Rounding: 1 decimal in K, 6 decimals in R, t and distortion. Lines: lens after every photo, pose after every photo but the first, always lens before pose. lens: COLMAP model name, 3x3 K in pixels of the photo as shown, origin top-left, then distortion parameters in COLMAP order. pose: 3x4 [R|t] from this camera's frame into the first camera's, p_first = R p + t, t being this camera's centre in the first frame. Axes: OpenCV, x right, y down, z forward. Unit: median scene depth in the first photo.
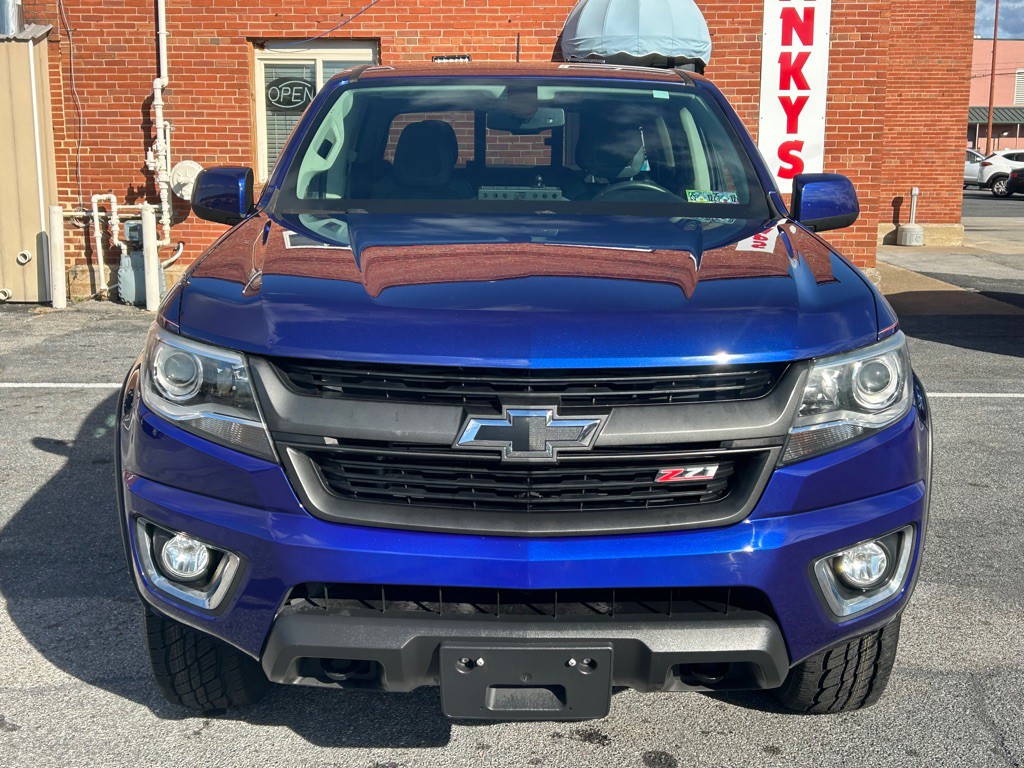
lens RADIAL K [[1203.0, 0, 514.4], [0, 1203.0, 387.8], [0, 0, 1]] dist [0.010495, -0.010830]
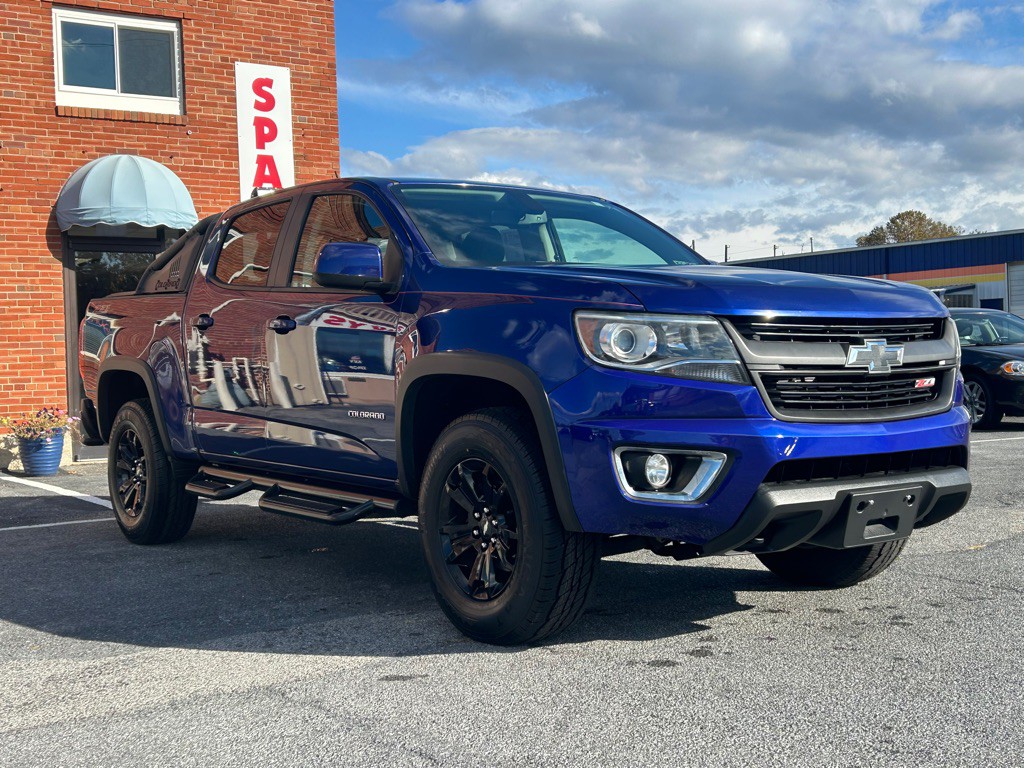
lens RADIAL K [[1153.2, 0, 513.1], [0, 1153.2, 377.3], [0, 0, 1]] dist [-0.011776, 0.016037]
pose [[0.828055, -0.031390, 0.559768, -0.204842], [0.125530, 0.983463, -0.130545, 0.033450], [-0.546413, 0.178366, 0.818302, -0.001259]]
